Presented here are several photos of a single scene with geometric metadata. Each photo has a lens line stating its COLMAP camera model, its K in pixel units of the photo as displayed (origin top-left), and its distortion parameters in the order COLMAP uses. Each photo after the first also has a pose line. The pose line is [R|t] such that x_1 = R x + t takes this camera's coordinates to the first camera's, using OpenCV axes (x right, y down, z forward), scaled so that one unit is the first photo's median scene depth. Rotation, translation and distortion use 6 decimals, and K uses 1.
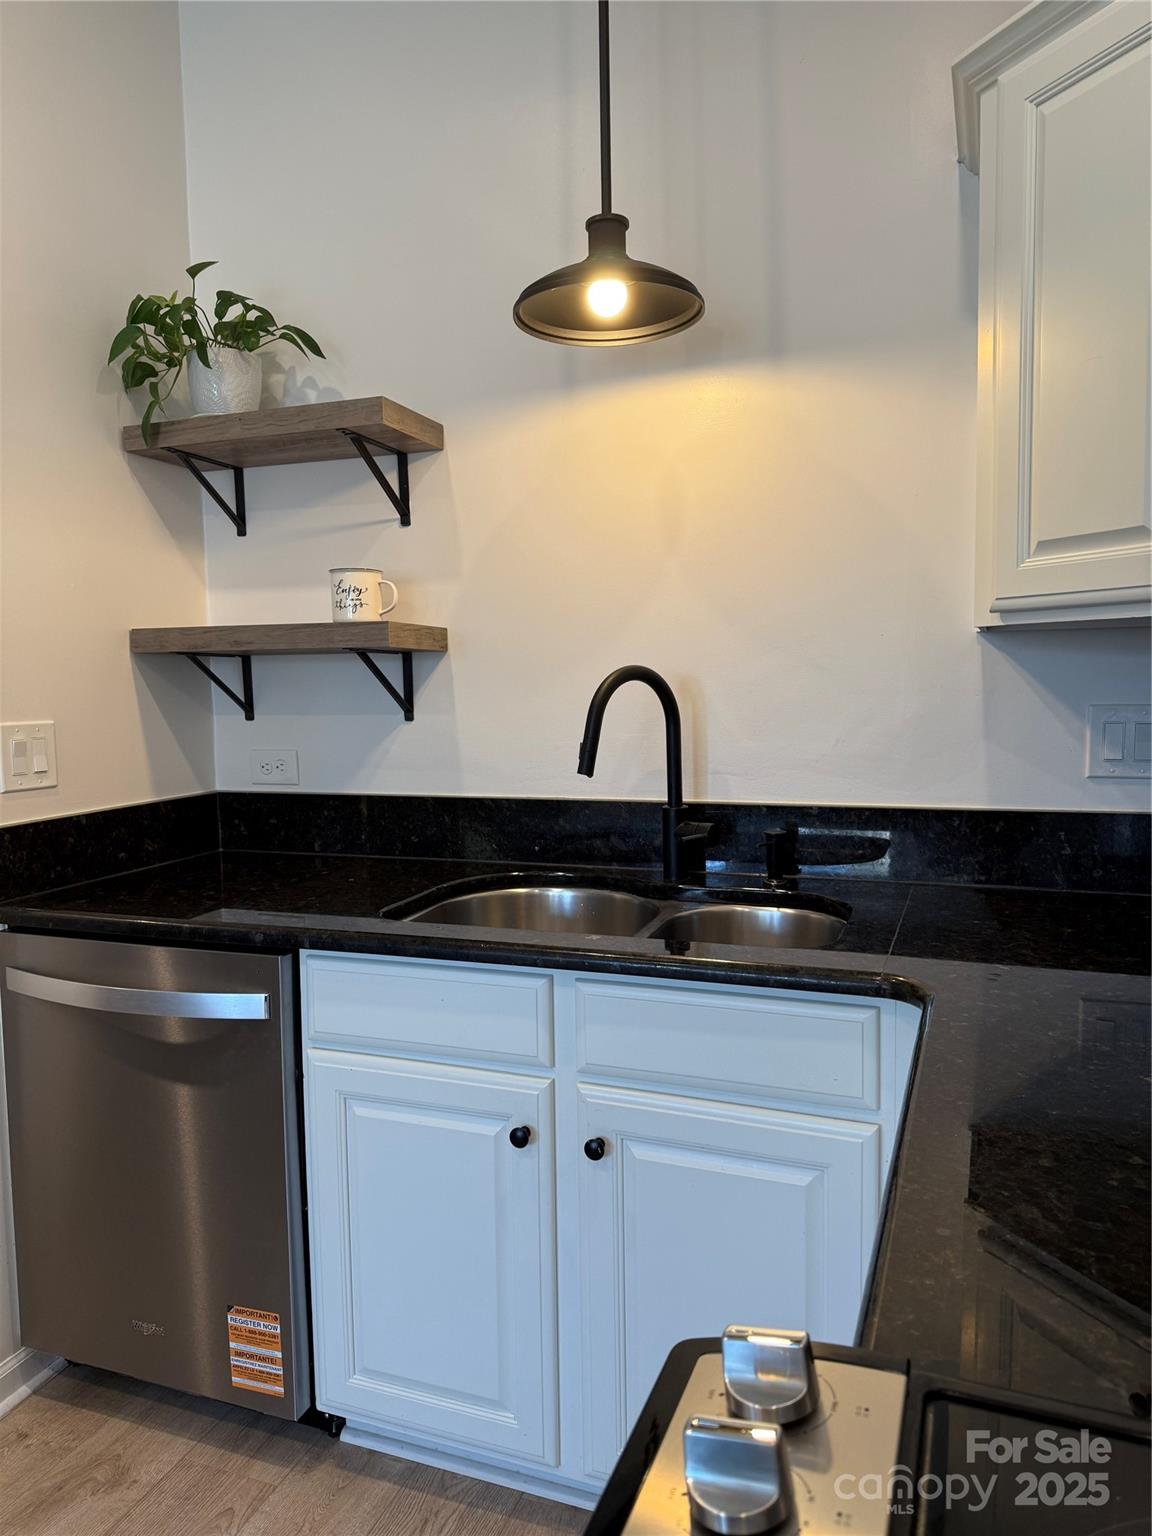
lens RADIAL K [[1088.0, 0, 576.7], [0, 1088.0, 771.3], [0, 0, 1]] dist [0.058128, -0.072869]
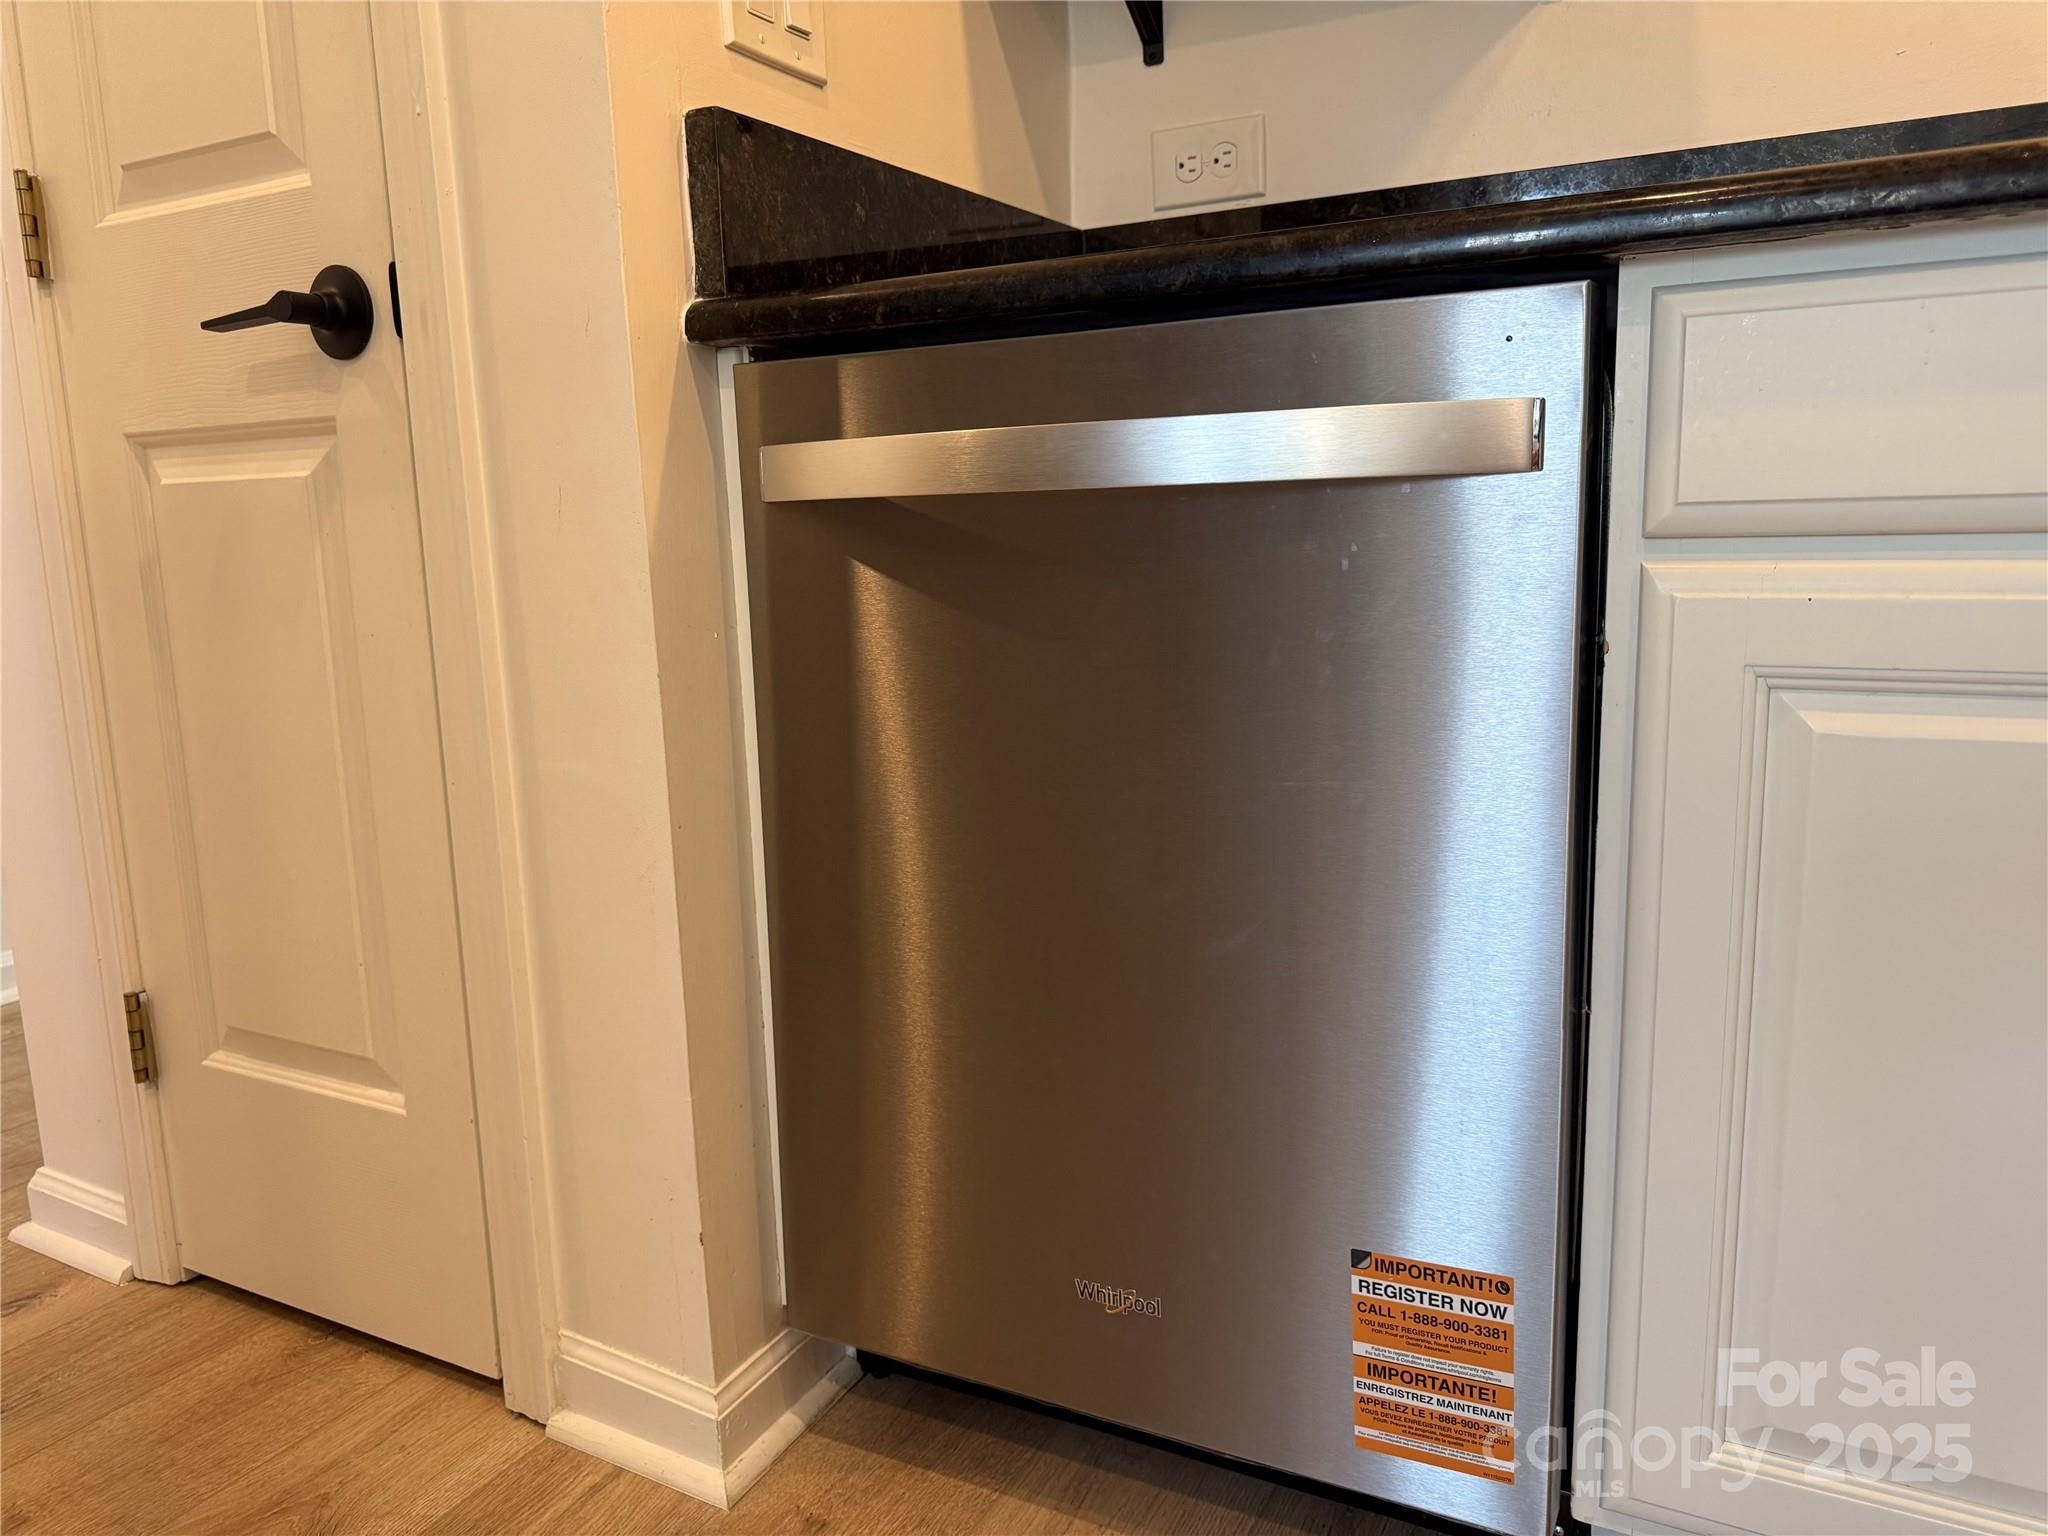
lens RADIAL K [[1450.6, 0, 1018.3], [0, 1450.6, 762.4], [0, 0, 1]] dist [0.058128, -0.072869]
pose [[0.989556, -0.000612, -0.144144, -0.319902], [0.012163, 0.996779, 0.079268, 0.238516], [0.143632, -0.080193, 0.986377, 0.426999]]
